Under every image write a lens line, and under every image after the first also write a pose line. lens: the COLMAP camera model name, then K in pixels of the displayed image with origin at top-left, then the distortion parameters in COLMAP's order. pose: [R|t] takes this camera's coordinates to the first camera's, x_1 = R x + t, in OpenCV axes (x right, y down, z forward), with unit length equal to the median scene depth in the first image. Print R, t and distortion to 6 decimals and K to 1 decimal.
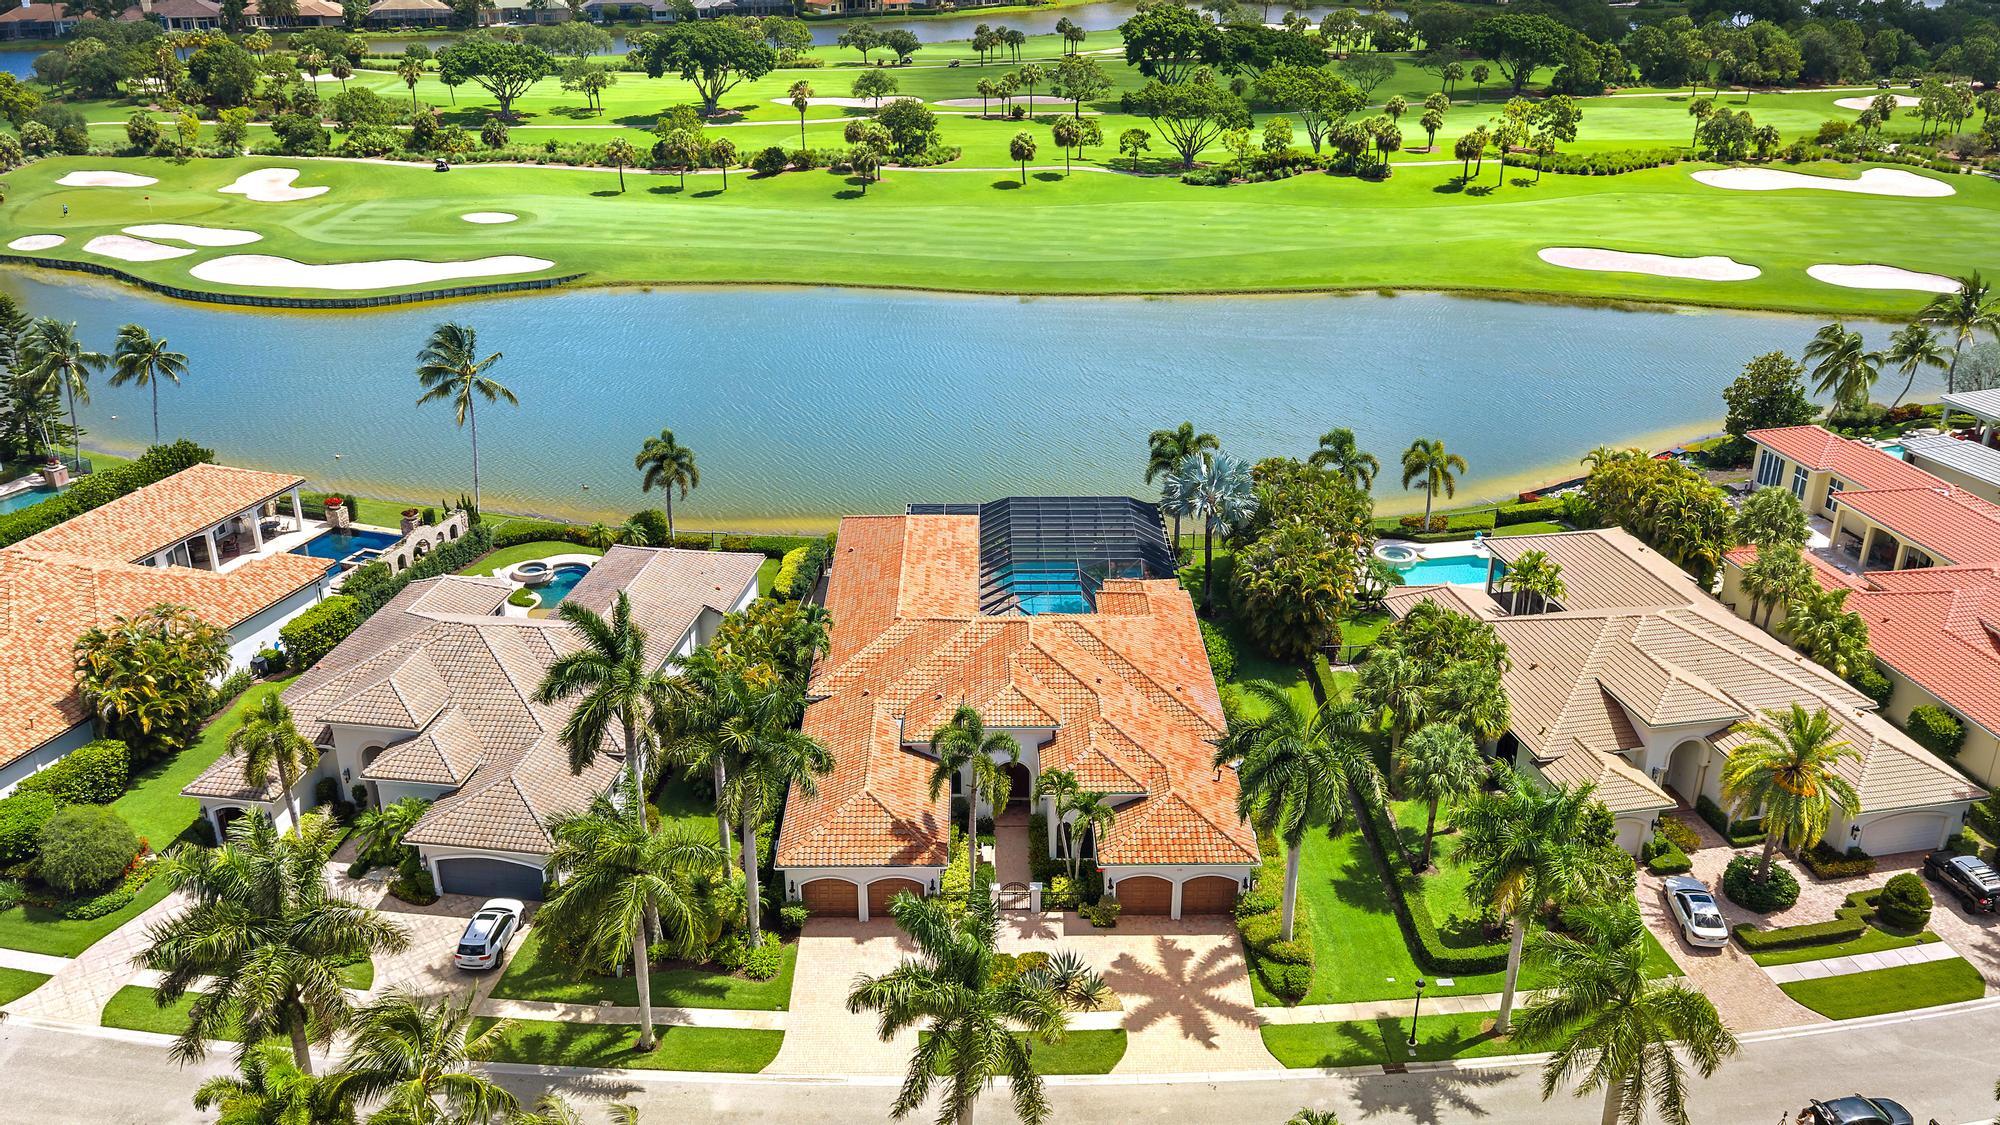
lens RADIAL K [[1650.9, 0, 1001.4], [0, 1650.9, 561.8], [0, 0, 1]] dist [0.015621, -0.012462]
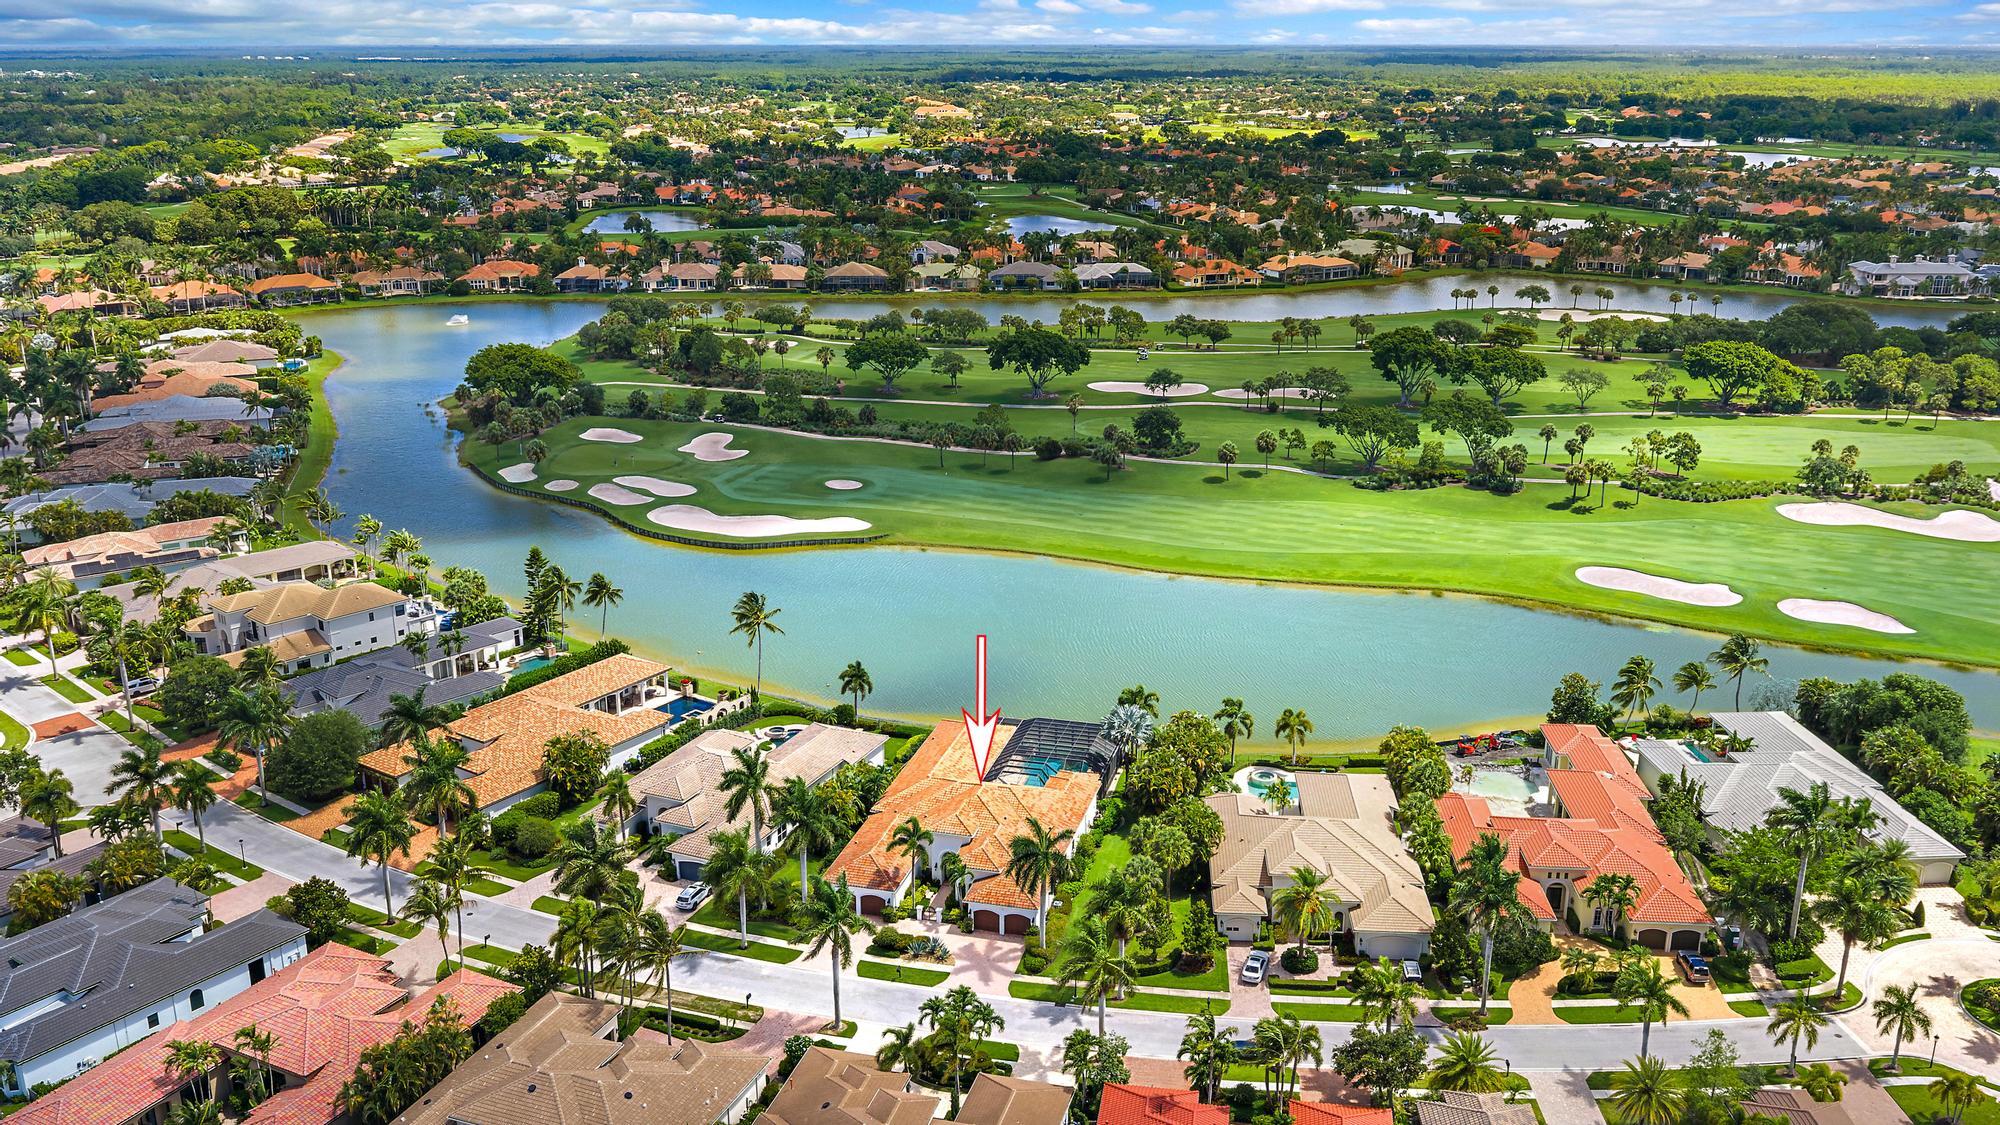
lens RADIAL K [[1660.7, 0, 999.7], [0, 1660.7, 563.7], [0, 0, 1]] dist [0.021541, -0.001872]
pose [[0.962546, 0.078243, -0.259583, 0.396661], [-0.106313, 0.989697, -0.095901, -0.027297], [0.249405, 0.119906, 0.960947, -0.686124]]
